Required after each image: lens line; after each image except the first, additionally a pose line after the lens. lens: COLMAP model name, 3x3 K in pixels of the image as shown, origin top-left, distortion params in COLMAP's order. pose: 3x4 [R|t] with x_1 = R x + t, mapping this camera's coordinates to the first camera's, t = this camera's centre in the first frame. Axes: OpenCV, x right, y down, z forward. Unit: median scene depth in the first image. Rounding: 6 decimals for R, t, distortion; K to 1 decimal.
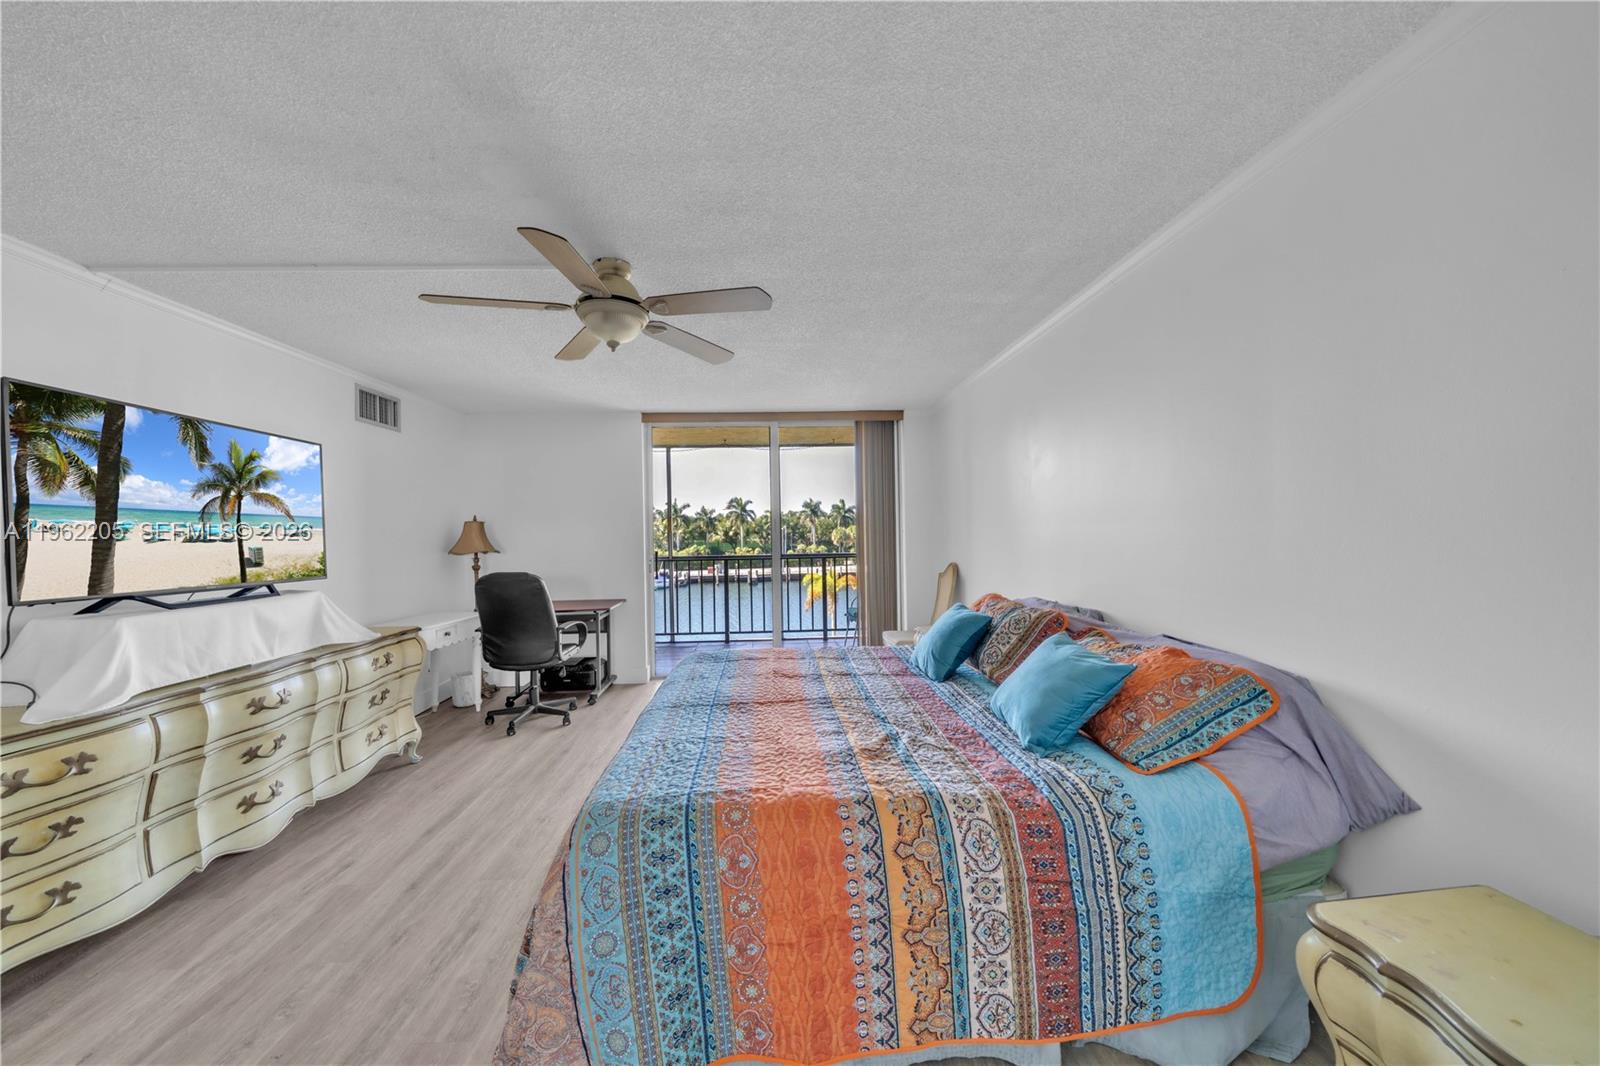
lens RADIAL K [[553.4, 0, 823.2], [0, 553.4, 532.1], [0, 0, 1]] dist [-0.005459, 0.000386]
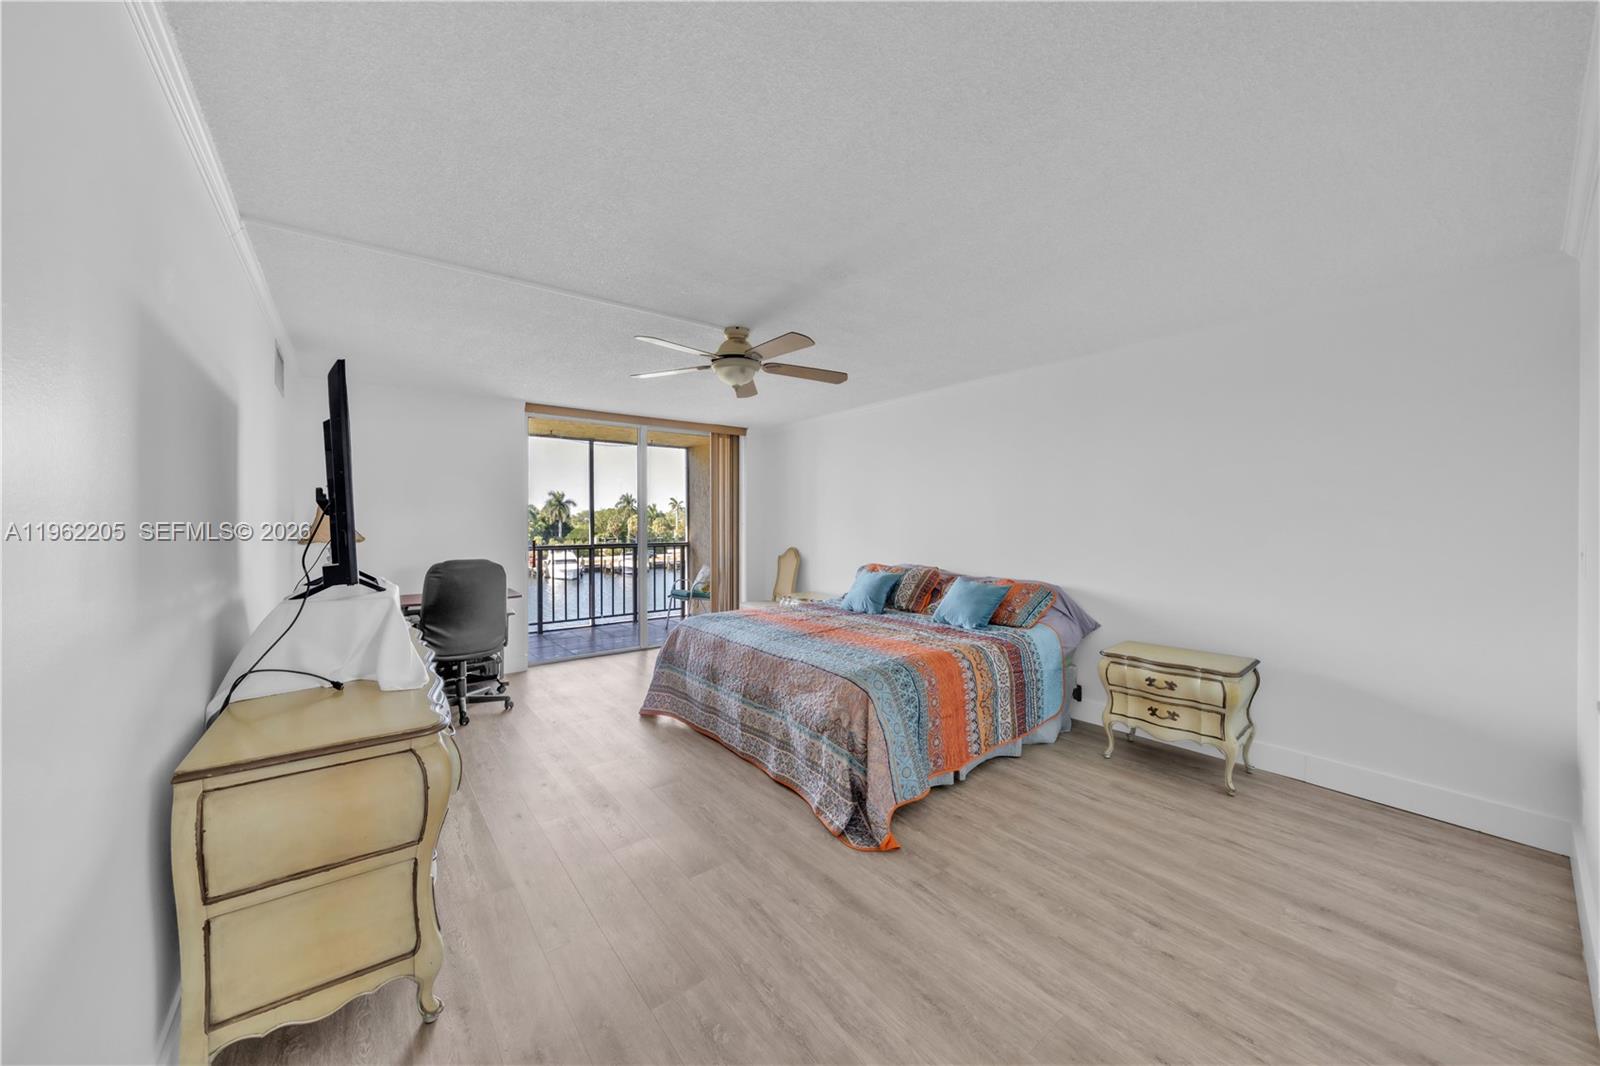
lens RADIAL K [[553.4, 0, 810.2], [0, 553.4, 523.2], [0, 0, 1]] dist [-0.005459, 0.000386]
pose [[0.814219, 0.015959, 0.580338, -1.700480], [-0.012548, 0.999872, -0.009892, 0.029256], [-0.580422, 0.000772, 0.814315, -0.415253]]
